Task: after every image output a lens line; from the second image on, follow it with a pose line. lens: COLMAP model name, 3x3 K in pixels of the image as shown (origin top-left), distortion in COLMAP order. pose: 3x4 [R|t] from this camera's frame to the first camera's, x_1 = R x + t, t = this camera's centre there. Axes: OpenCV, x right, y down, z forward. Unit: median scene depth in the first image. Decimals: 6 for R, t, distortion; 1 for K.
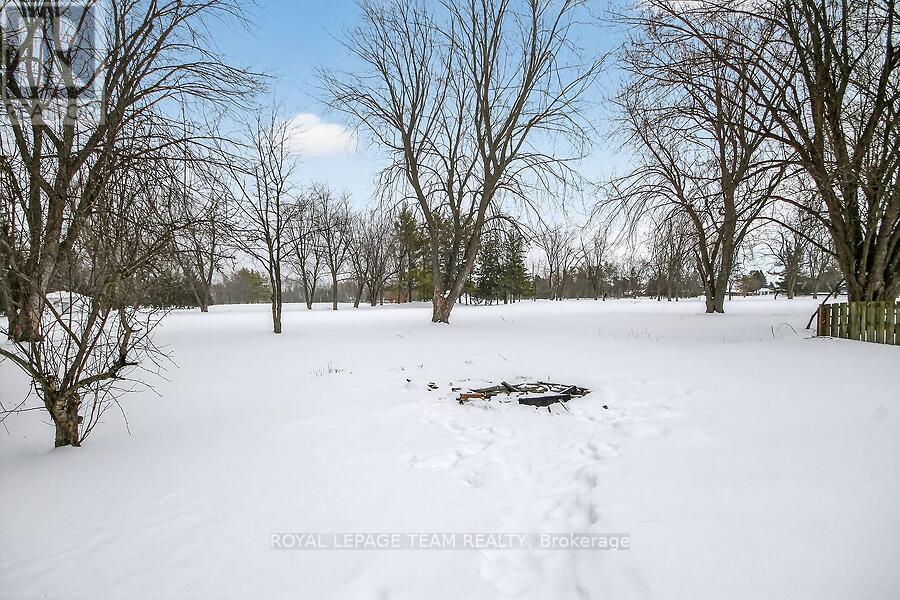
lens RADIAL K [[424.8, 0, 455.1], [0, 424.8, 296.8], [0, 0, 1]] dist [0.012692, -0.013257]
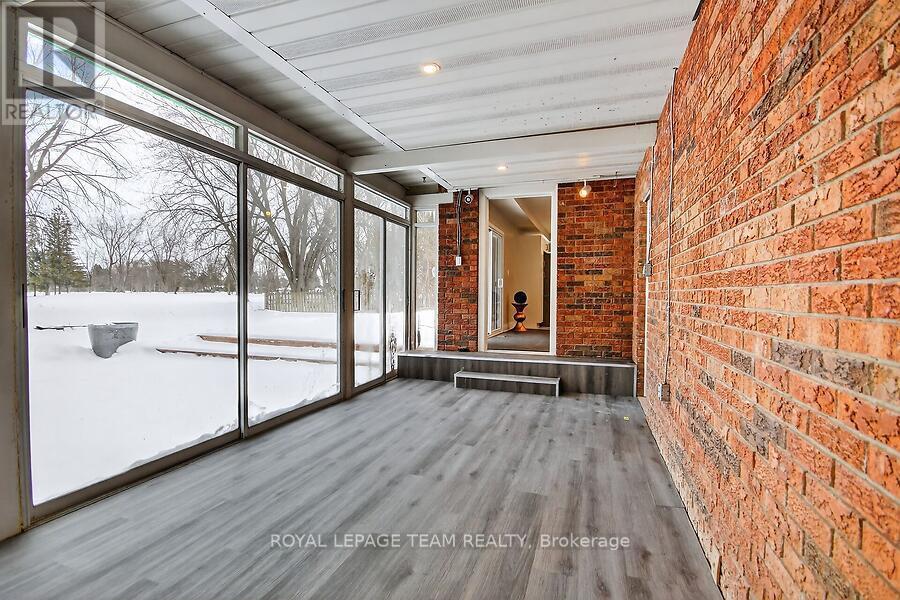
lens RADIAL K [[424.8, 0, 455.1], [0, 424.8, 296.8], [0, 0, 1]] dist [0.012692, -0.013257]
pose [[0.640410, 0.014587, 0.767895, -0.021770], [-0.019173, 0.999812, -0.003003, 0.007731], [-0.767794, -0.012799, 0.640569, -0.280128]]
